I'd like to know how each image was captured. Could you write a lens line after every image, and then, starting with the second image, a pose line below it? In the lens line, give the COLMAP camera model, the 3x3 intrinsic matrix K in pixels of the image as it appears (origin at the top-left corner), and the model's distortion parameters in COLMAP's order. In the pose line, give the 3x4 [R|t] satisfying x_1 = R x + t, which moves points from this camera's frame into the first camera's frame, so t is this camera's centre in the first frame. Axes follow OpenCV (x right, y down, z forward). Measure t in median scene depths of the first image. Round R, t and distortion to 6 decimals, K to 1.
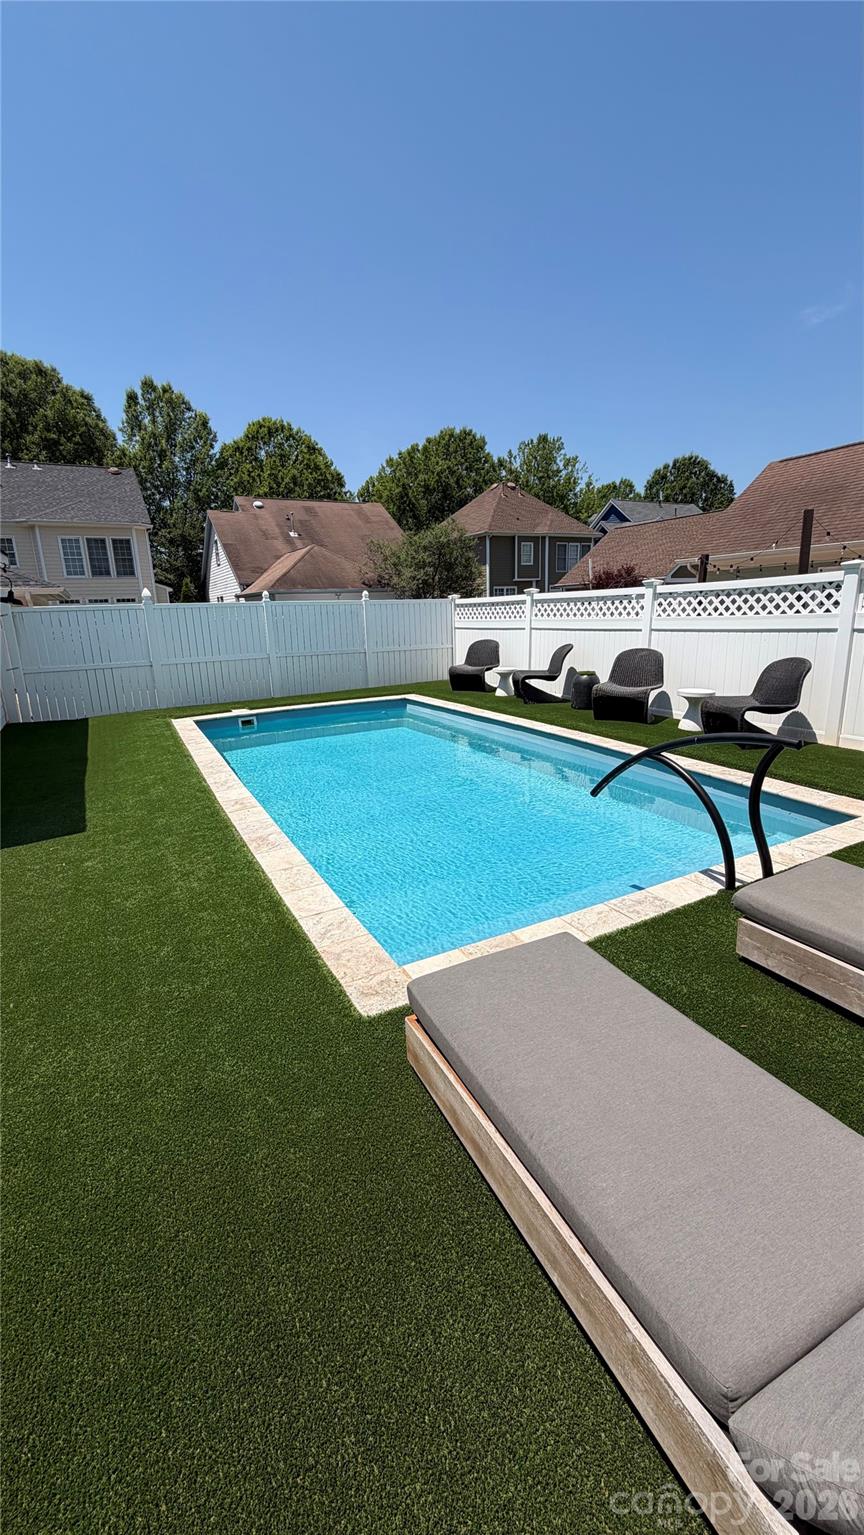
lens RADIAL K [[612.9, 0, 432.4], [0, 612.9, 768.0], [0, 0, 1]] dist [0.003953, -0.000458]
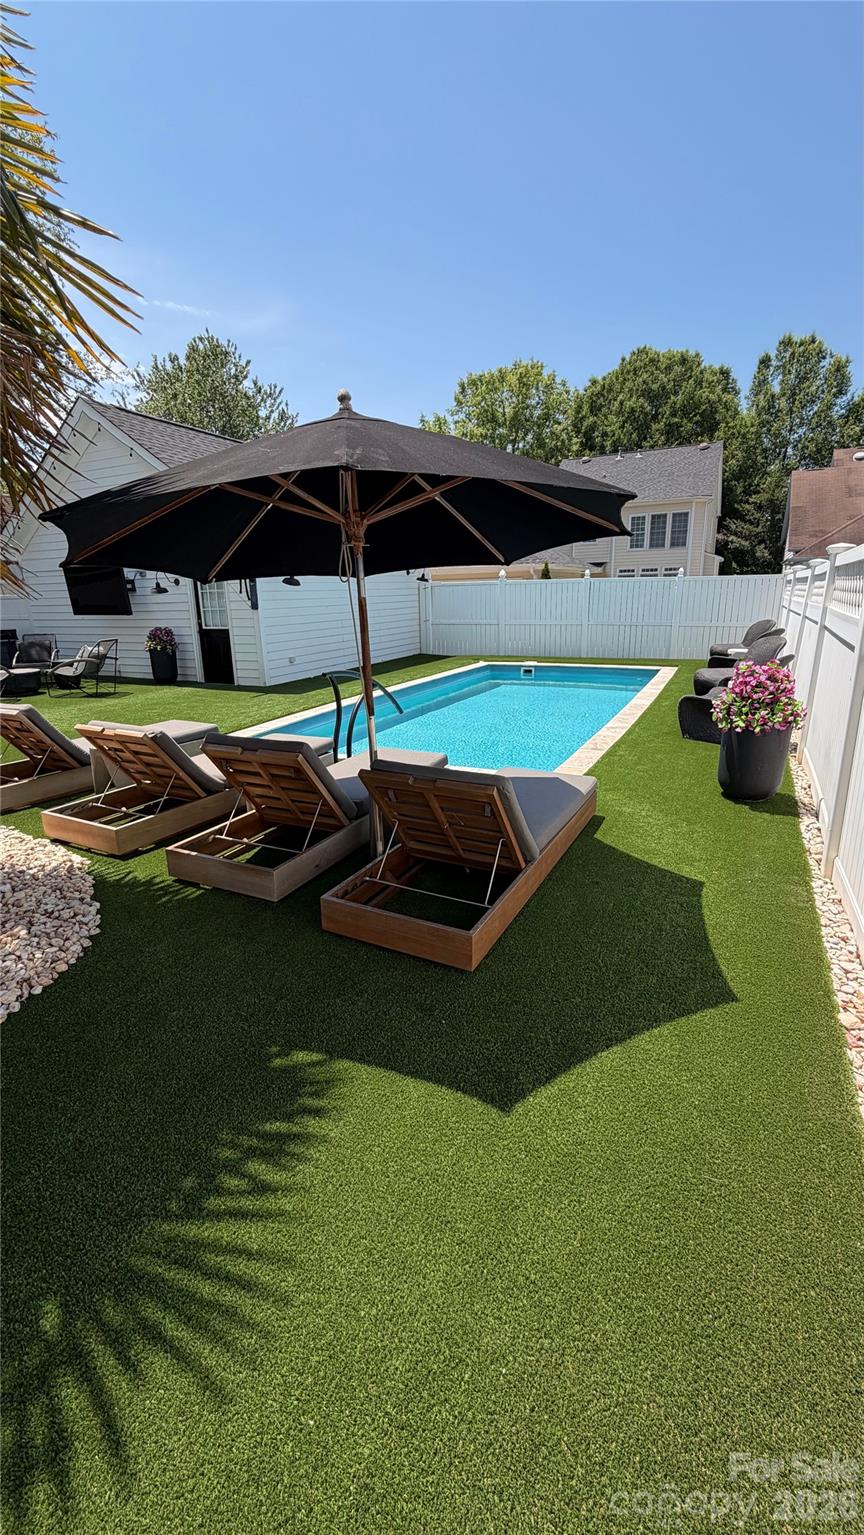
lens RADIAL K [[612.9, 0, 434.8], [0, 612.9, 767.7], [0, 0, 1]] dist [0.003953, -0.000458]
pose [[0.581899, 0.243544, -0.775938, 0.151713], [-0.201611, 0.967524, 0.152483, -0.007788], [0.787875, 0.067708, 0.612102, 0.009040]]
